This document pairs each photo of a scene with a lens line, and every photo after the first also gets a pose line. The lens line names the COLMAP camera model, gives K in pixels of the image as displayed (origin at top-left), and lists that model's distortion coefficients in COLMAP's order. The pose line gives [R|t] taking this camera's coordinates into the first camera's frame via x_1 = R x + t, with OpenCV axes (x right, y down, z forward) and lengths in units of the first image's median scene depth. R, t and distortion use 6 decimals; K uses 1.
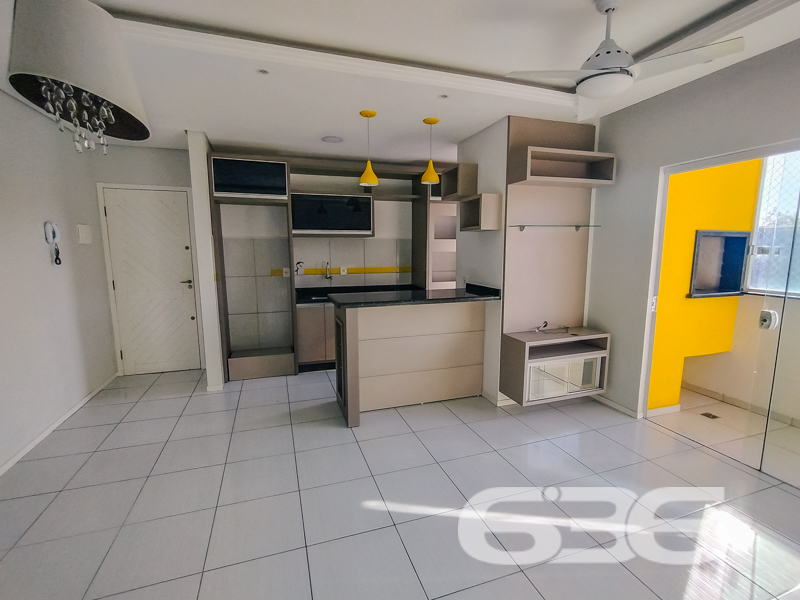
lens RADIAL K [[377.3, 0, 392.0], [0, 377.3, 300.2], [0, 0, 1]] dist [-0.003000, 0.000088]
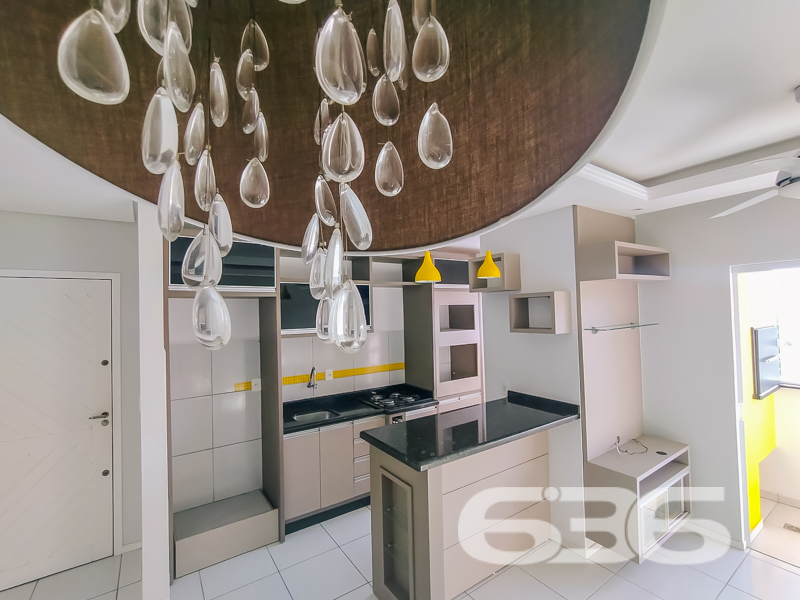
lens RADIAL K [[377.3, 0, 405.7], [0, 377.3, 306.2], [0, 0, 1]] dist [-0.003000, 0.000088]
pose [[0.960327, -0.015972, 0.278420, -0.240751], [0.061078, 0.986166, -0.154097, -0.112068], [-0.272107, 0.164989, 0.948017, 0.239848]]
